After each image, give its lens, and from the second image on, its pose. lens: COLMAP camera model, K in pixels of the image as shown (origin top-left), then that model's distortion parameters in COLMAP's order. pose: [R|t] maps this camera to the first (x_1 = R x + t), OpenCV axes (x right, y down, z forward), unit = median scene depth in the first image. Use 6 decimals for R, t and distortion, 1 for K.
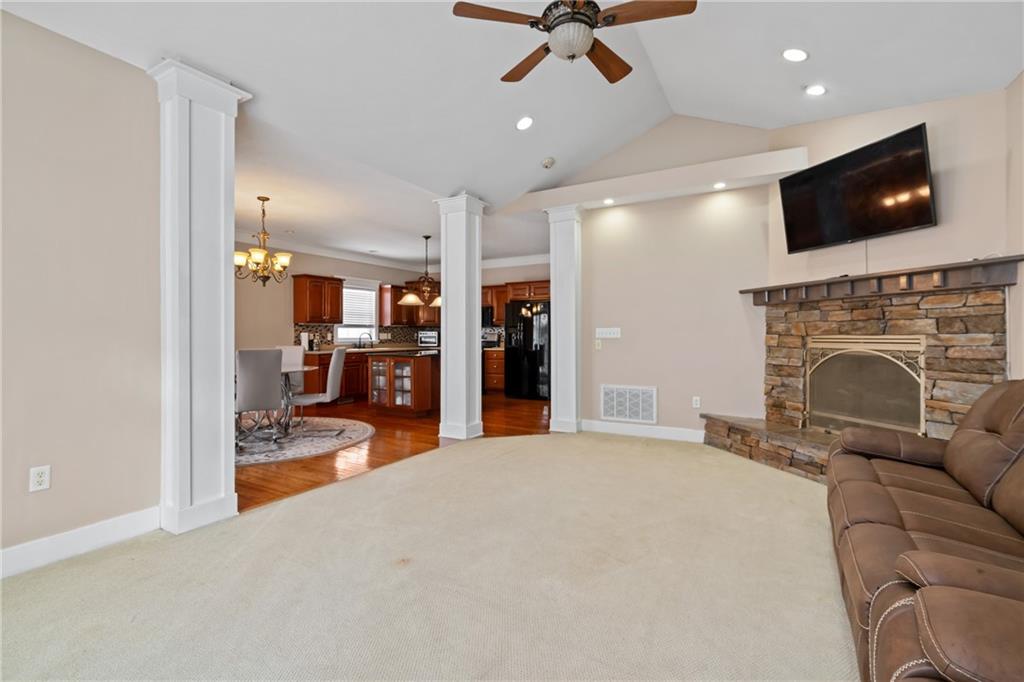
lens RADIAL K [[474.8, 0, 512.0], [0, 474.8, 341.0], [0, 0, 1]] dist [-0.000287, -0.000013]
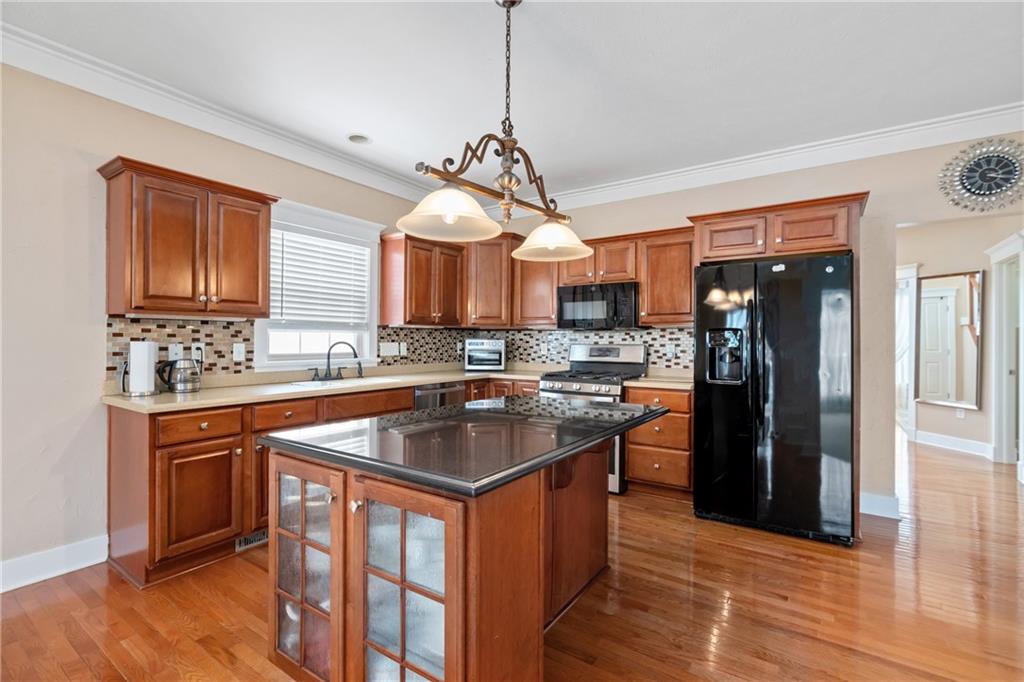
lens RADIAL K [[463.7, 0, 512.0], [0, 463.7, 341.0], [0, 0, 1]] dist [0.000179, 0.000000]
pose [[0.997160, 0.005842, -0.075092, -0.124556], [-0.006911, 0.999878, -0.013983, -0.012815], [0.075001, 0.014462, 0.997079, 0.582790]]
